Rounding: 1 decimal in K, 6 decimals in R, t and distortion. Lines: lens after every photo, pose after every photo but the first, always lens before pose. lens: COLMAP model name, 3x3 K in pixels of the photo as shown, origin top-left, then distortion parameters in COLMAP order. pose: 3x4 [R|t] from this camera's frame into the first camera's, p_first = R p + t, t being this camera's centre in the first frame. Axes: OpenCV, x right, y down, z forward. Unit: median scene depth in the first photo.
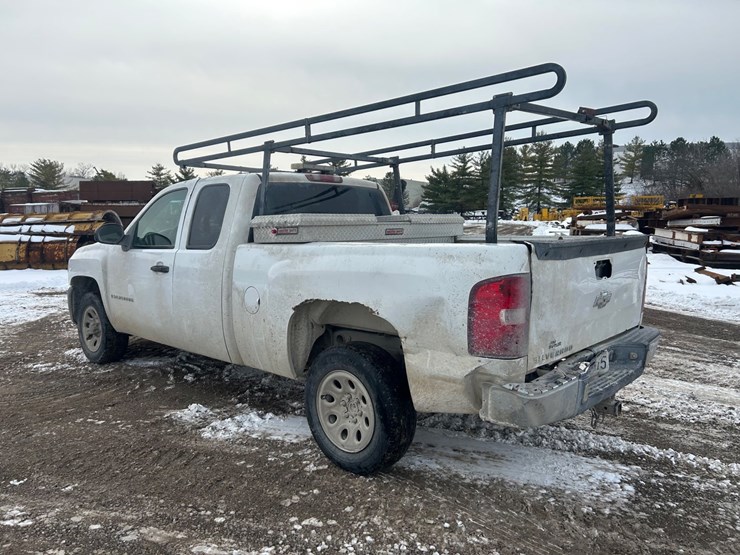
lens RADIAL K [[554.7, 0, 364.3], [0, 554.7, 282.1], [0, 0, 1]] dist [0.058220, -0.061119]
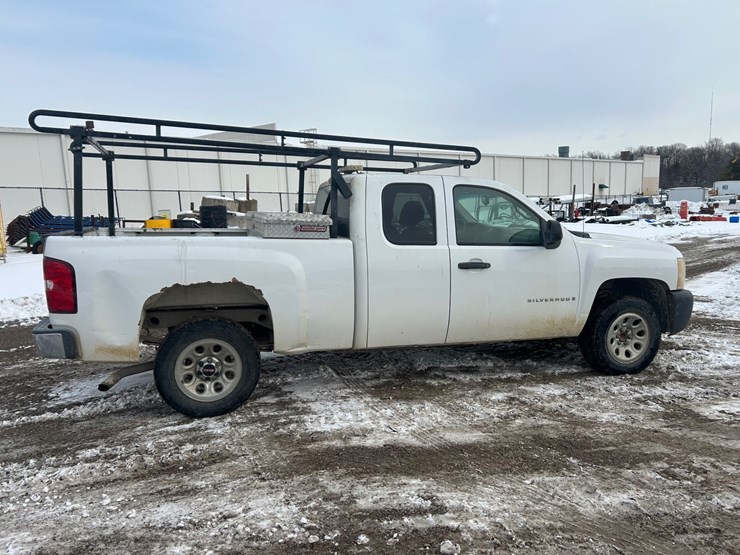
lens RADIAL K [[554.7, 0, 364.8], [0, 554.7, 279.5], [0, 0, 1]] dist [0.058220, -0.061119]
pose [[-0.506407, 0.117565, -0.854243, 1.124779], [-0.093710, 0.977291, 0.190053, -0.264394], [0.857188, 0.176295, -0.483890, 2.073017]]
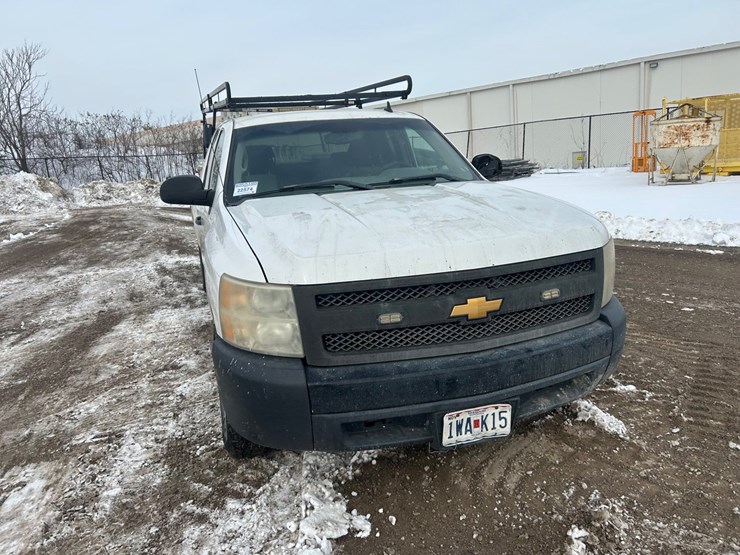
lens RADIAL K [[554.7, 0, 363.8], [0, 554.7, 271.6], [0, 0, 1]] dist [0.058220, -0.061119]
pose [[-0.875386, -0.051542, 0.480670, -0.967320], [0.116497, 0.942506, 0.313227, -0.303297], [-0.469178, 0.330191, -0.819052, 2.502876]]
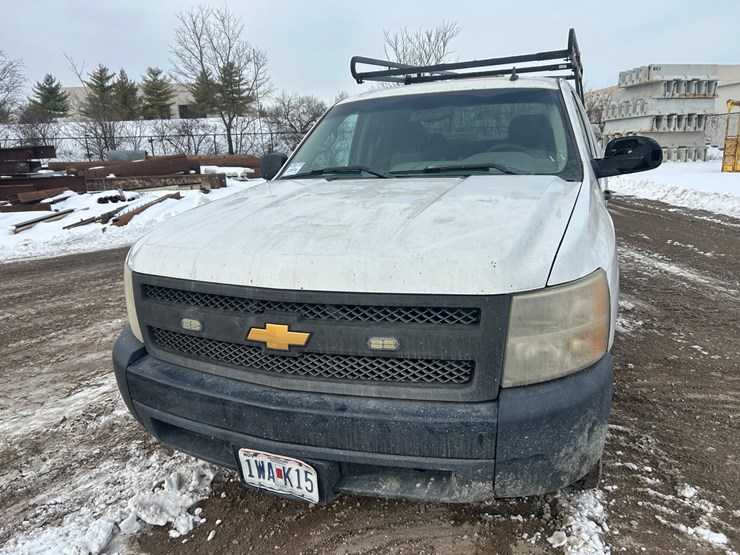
lens RADIAL K [[554.7, 0, 364.6], [0, 554.7, 279.5], [0, 0, 1]] dist [0.058220, -0.061119]
pose [[-0.358949, -0.208675, 0.909731, -1.255351], [0.154939, 0.947842, 0.278550, -0.232478], [-0.920407, 0.240938, -0.307895, 2.018460]]
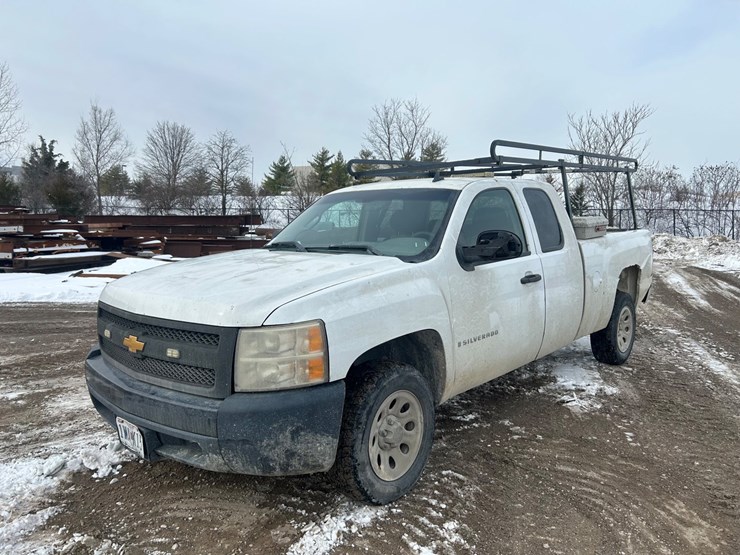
lens RADIAL K [[554.7, 0, 369.1], [0, 554.7, 276.8], [0, 0, 1]] dist [0.058220, -0.061119]
pose [[-0.022504, -0.099370, 0.994796, -1.574825], [0.125756, 0.986863, 0.101423, -0.189144], [-0.991806, 0.127384, -0.009712, 1.610004]]
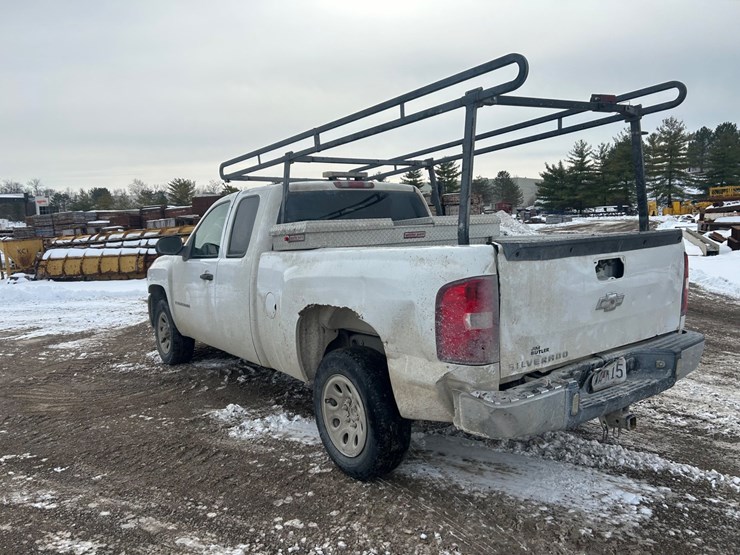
lens RADIAL K [[554.7, 0, 363.2], [0, 554.7, 277.1], [0, 0, 1]] dist [0.058220, -0.061119]
pose [[0.978647, -0.018585, -0.204706, 0.188477], [0.015273, 0.999726, -0.017749, 0.000609], [0.204979, 0.014243, 0.978663, 0.017053]]
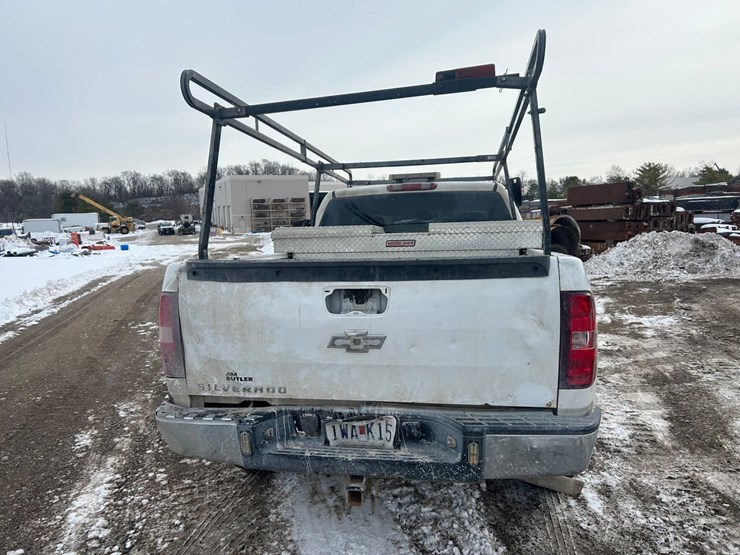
lens RADIAL K [[554.7, 0, 363.1], [0, 554.7, 281.6], [0, 0, 1]] dist [0.058220, -0.061119]
pose [[0.534002, 0.069464, -0.842625, 0.900883], [-0.071801, 0.996745, 0.036667, -0.065697], [0.842429, 0.040921, 0.537252, 0.527197]]
